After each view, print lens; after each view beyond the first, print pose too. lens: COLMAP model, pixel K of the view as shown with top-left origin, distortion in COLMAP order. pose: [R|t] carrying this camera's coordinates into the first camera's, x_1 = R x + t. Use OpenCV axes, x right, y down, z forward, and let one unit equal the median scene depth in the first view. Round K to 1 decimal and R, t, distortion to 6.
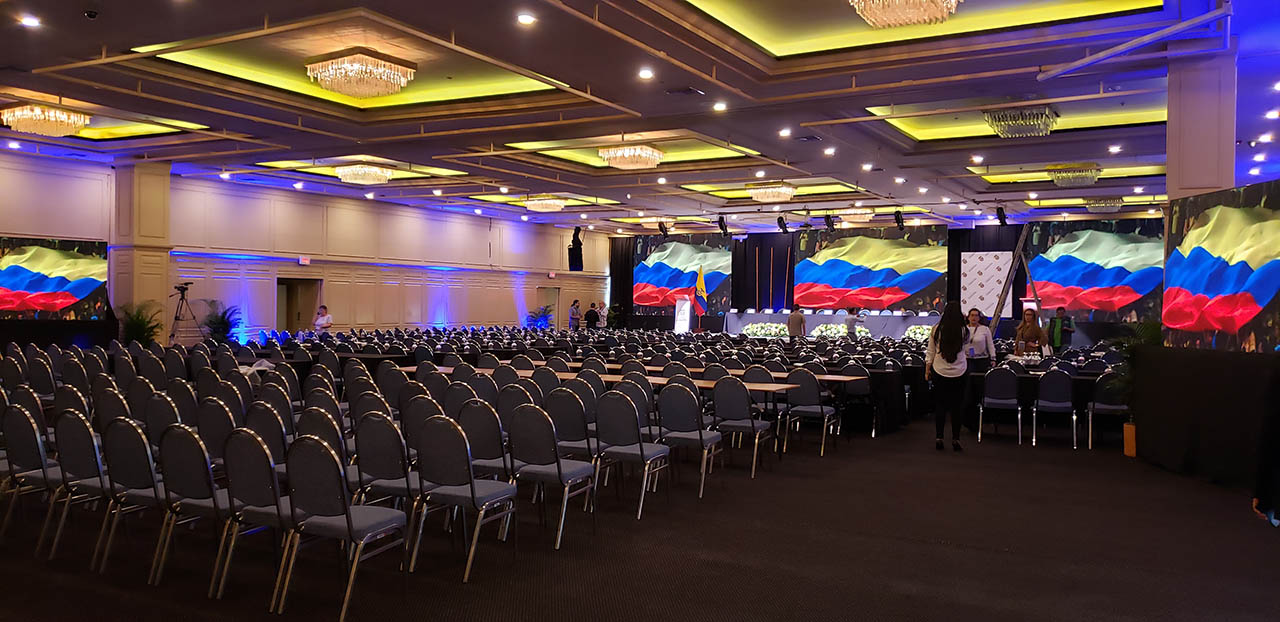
lens RADIAL K [[937.3, 0, 640.0], [0, 937.3, 311.0], [0, 0, 1]] dist [0.002370, -0.000393]
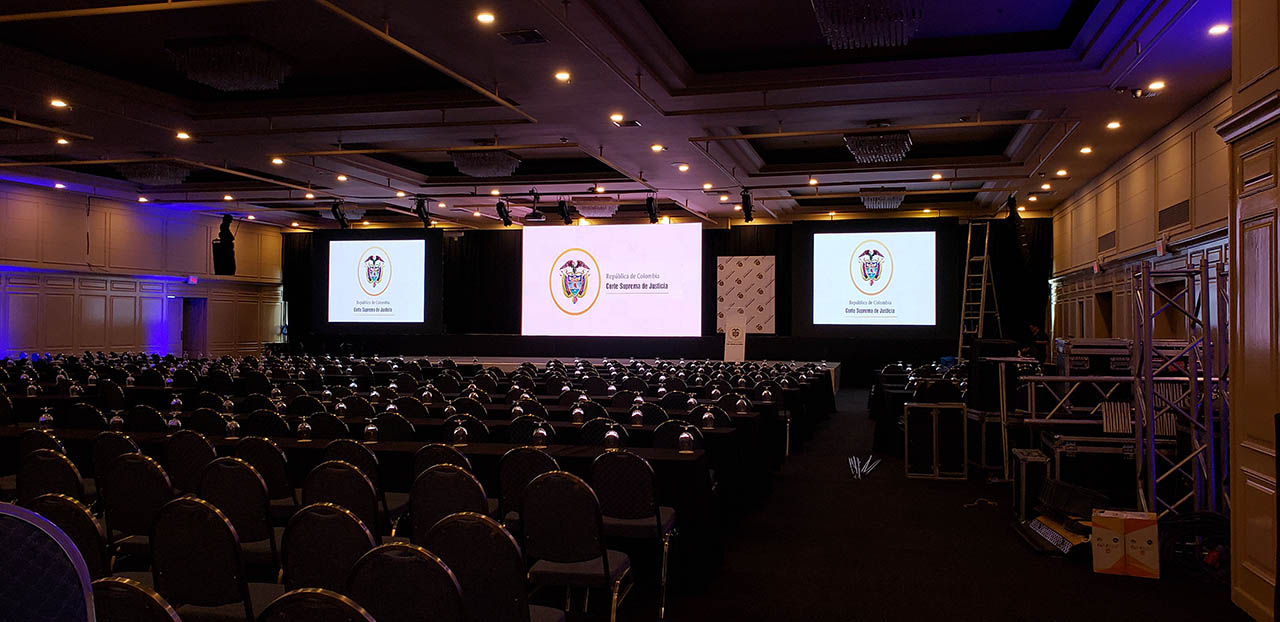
lens RADIAL K [[969.5, 0, 639.8], [0, 969.5, 339.7], [0, 0, 1]] dist [-0.217181, -0.000628]
pose [[0.962227, -0.011610, 0.272000, 0.045482], [0.008355, 0.999879, 0.013121, 0.000651], [-0.272119, -0.010352, 0.962208, 0.220641]]
